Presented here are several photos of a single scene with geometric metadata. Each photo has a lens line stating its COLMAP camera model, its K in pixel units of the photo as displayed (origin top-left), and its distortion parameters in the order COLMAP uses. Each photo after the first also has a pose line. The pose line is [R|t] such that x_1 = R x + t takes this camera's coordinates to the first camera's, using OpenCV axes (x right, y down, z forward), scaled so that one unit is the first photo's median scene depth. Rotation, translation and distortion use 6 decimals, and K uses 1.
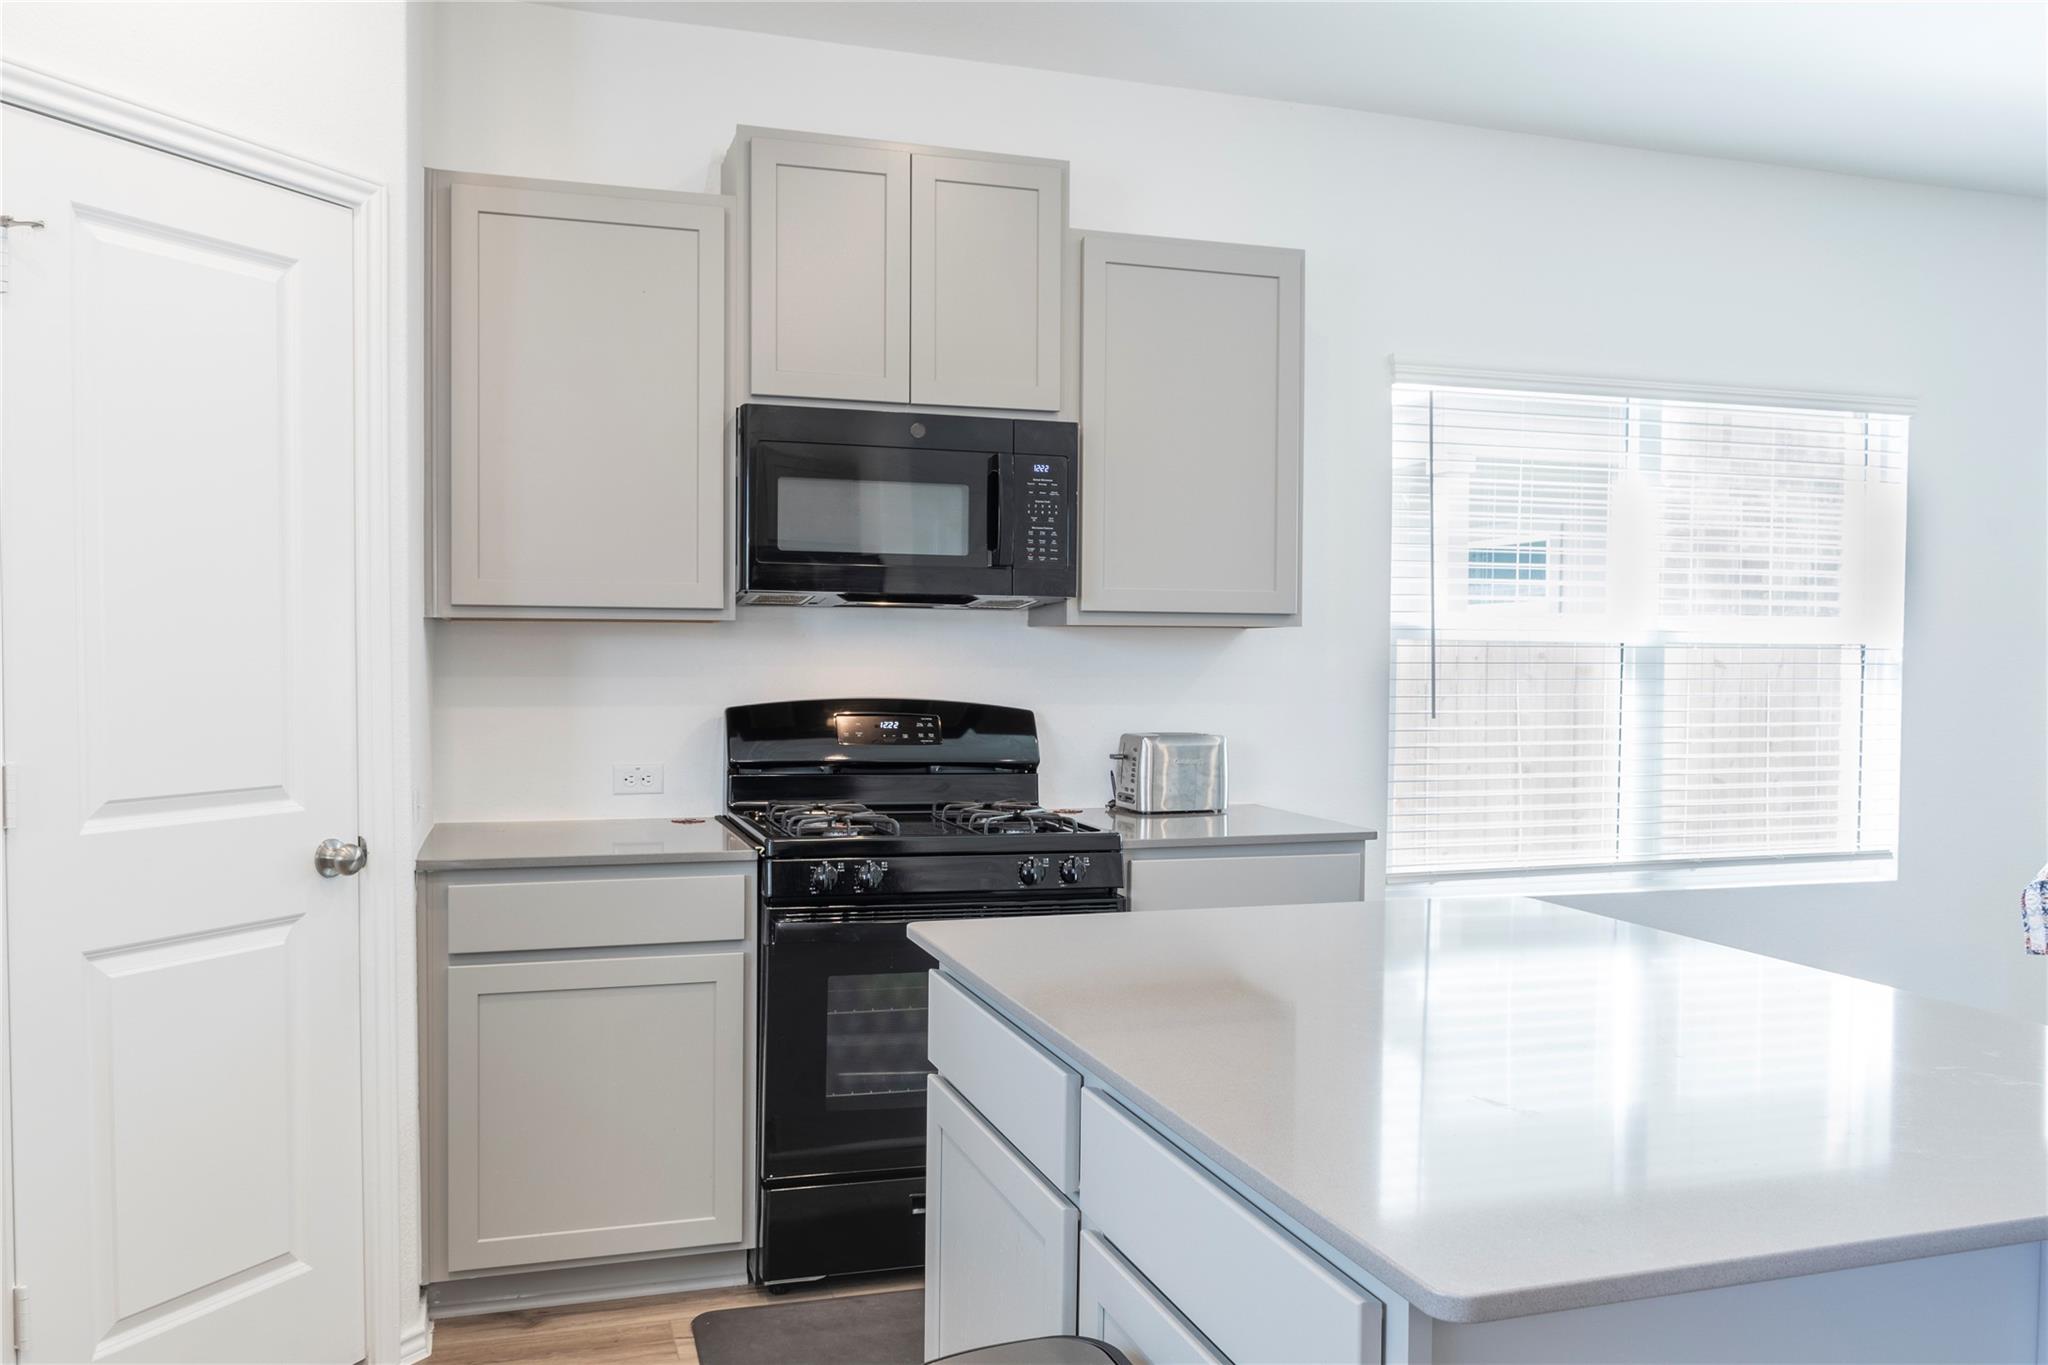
lens RADIAL K [[1613.1, 0, 1022.4], [0, 1613.1, 696.9], [0, 0, 1]] dist [-0.005449, -0.006856]
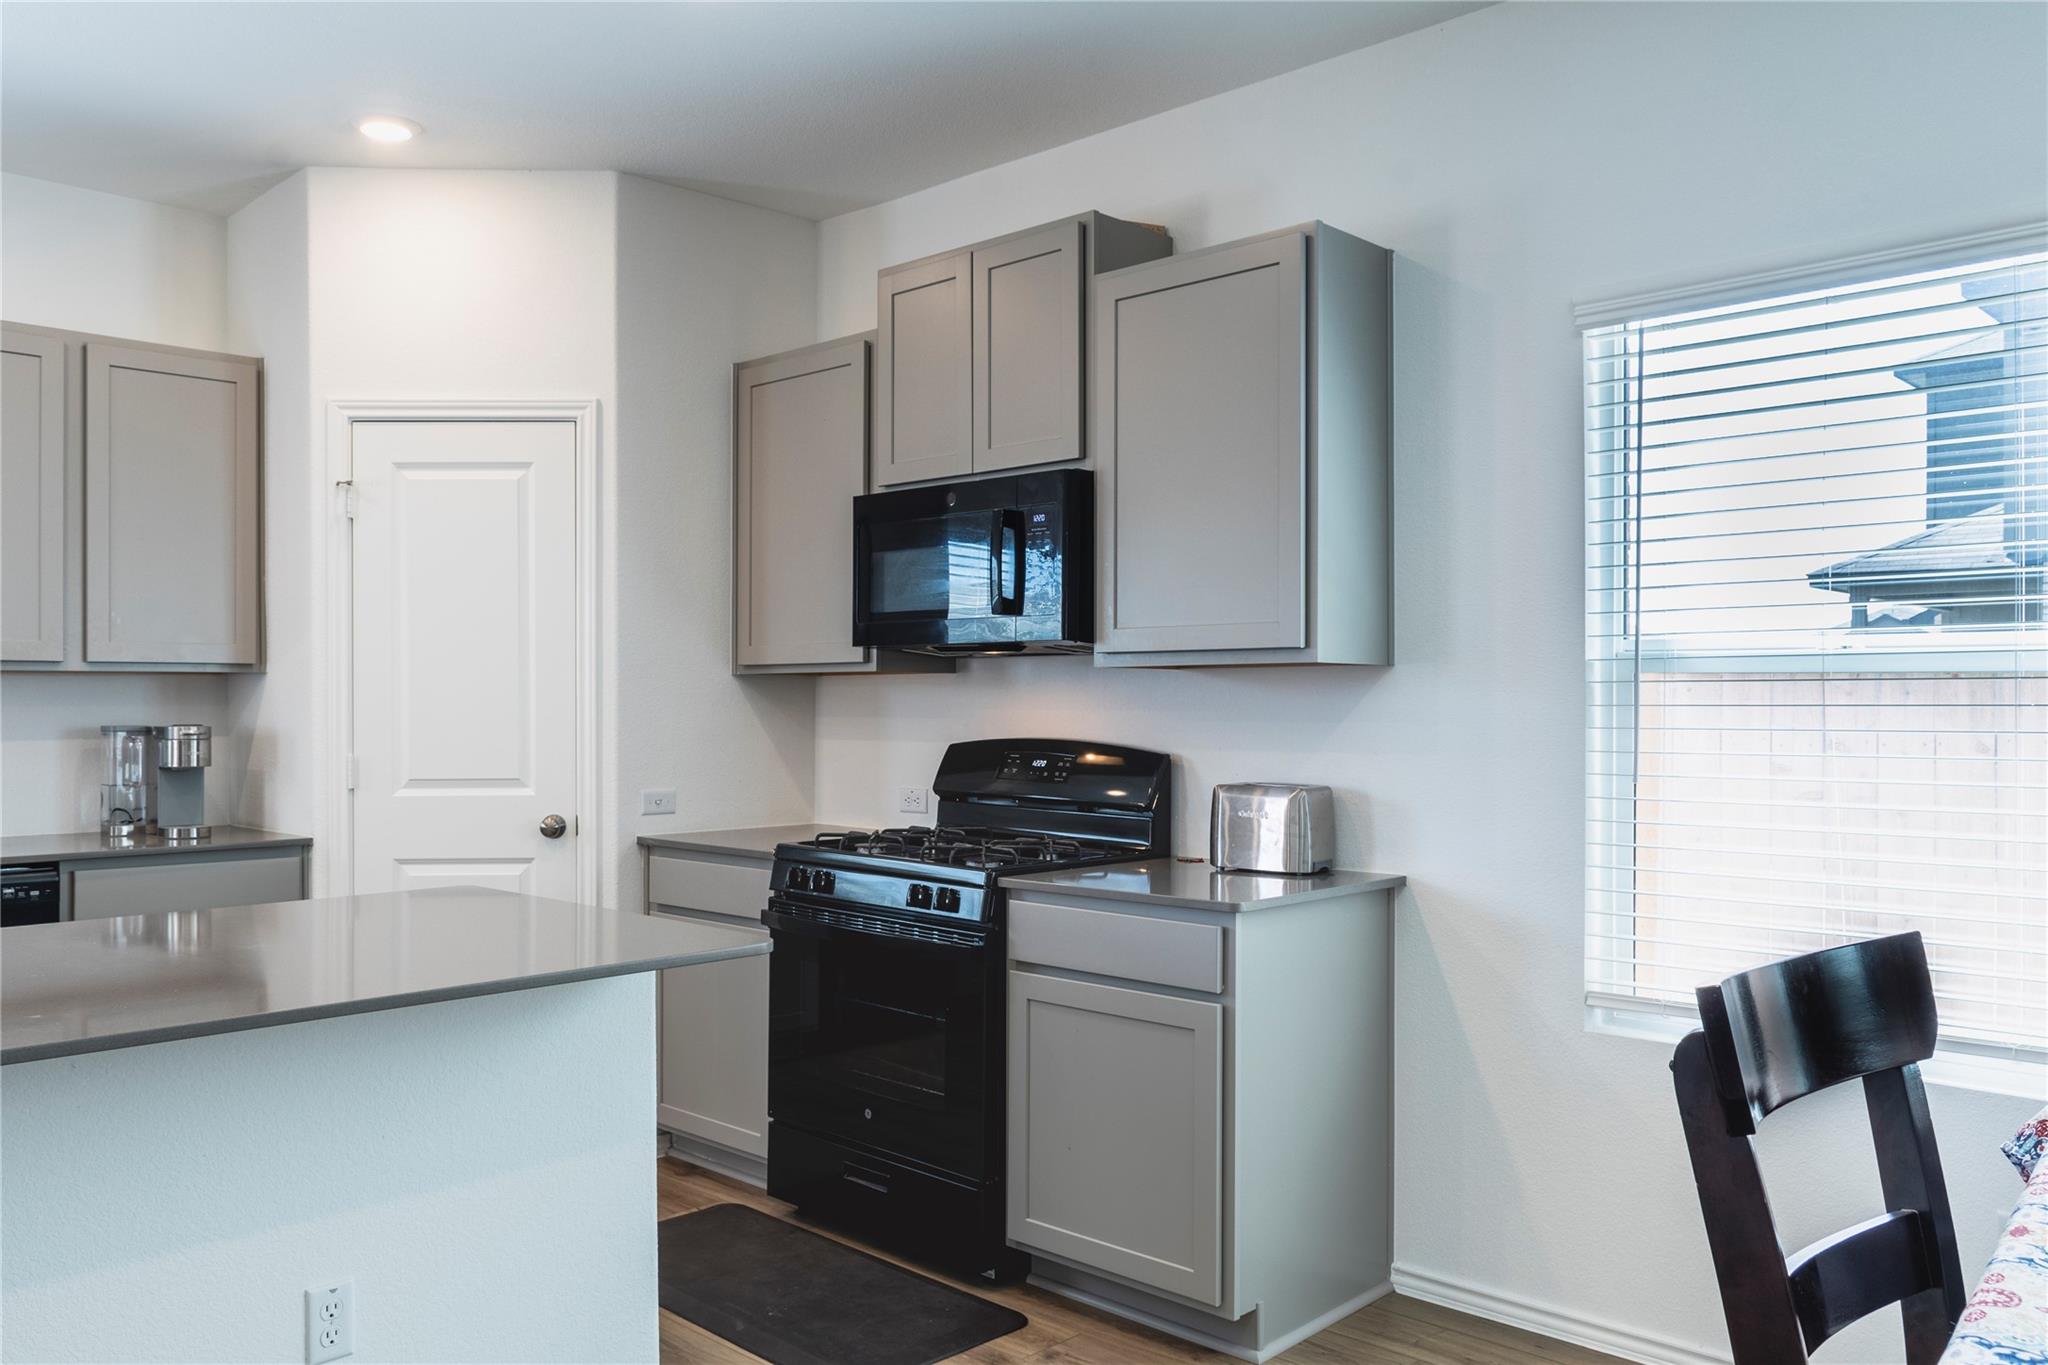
lens RADIAL K [[1613.1, 0, 1022.4], [0, 1613.1, 696.9], [0, 0, 1]] dist [-0.005449, -0.006856]
pose [[0.452854, -0.007958, -0.891549, 0.975606], [-0.022147, 0.999551, -0.020171, -0.005732], [0.891310, 0.028880, 0.452474, 0.547744]]
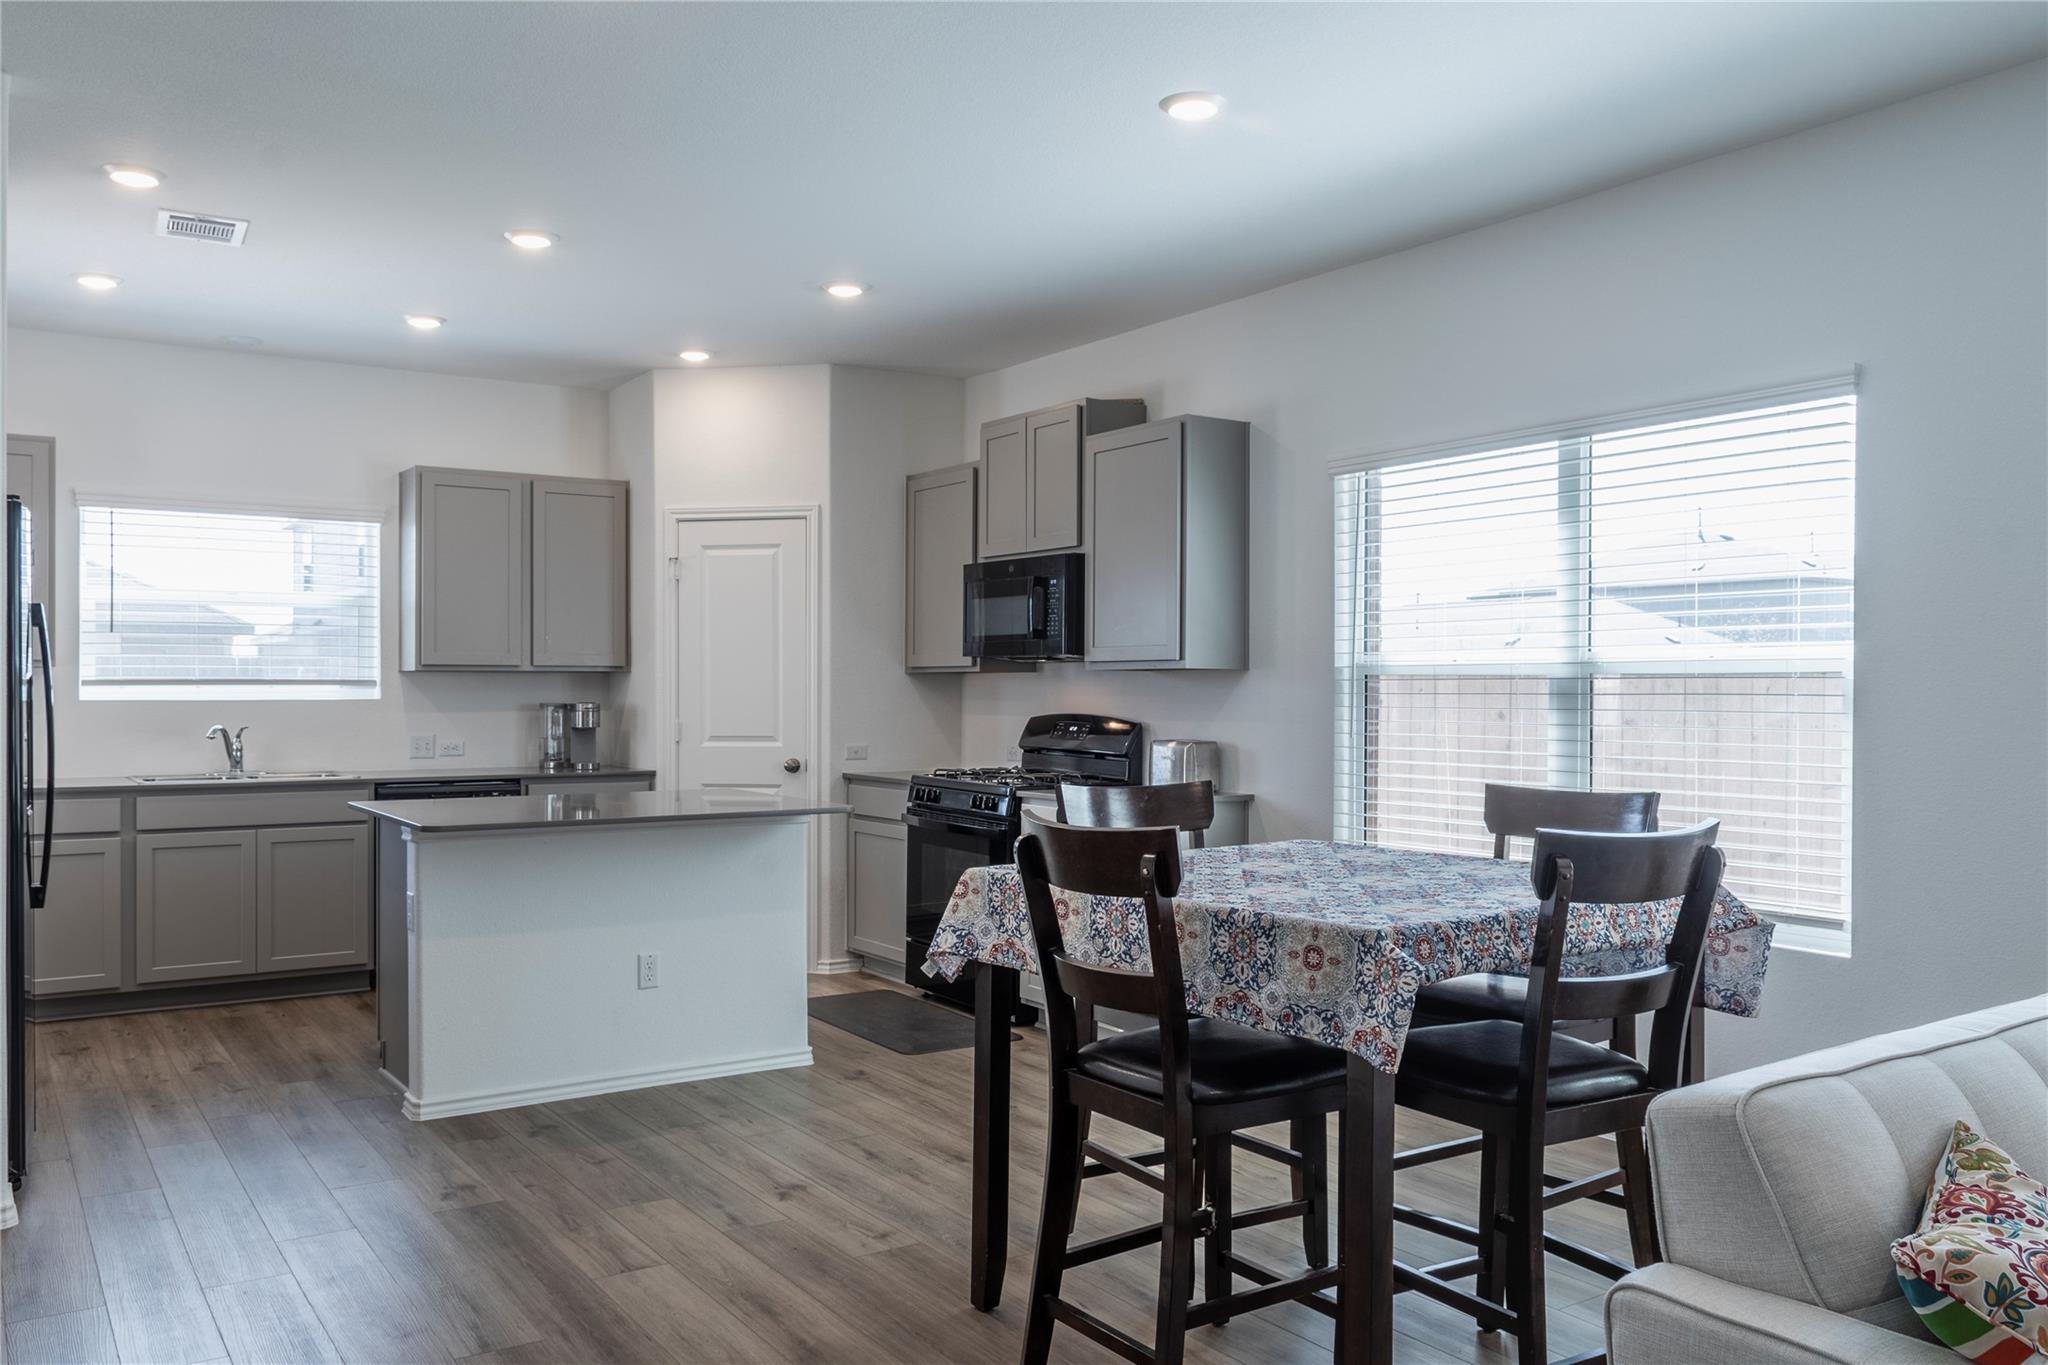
lens RADIAL K [[1613.1, 0, 1022.4], [0, 1613.1, 696.9], [0, 0, 1]] dist [-0.005449, -0.006856]
pose [[0.256267, -0.000849, -0.966606, 1.779437], [-0.028673, 0.999553, -0.008480, -0.000743], [0.966181, 0.029888, 0.256128, 0.546007]]
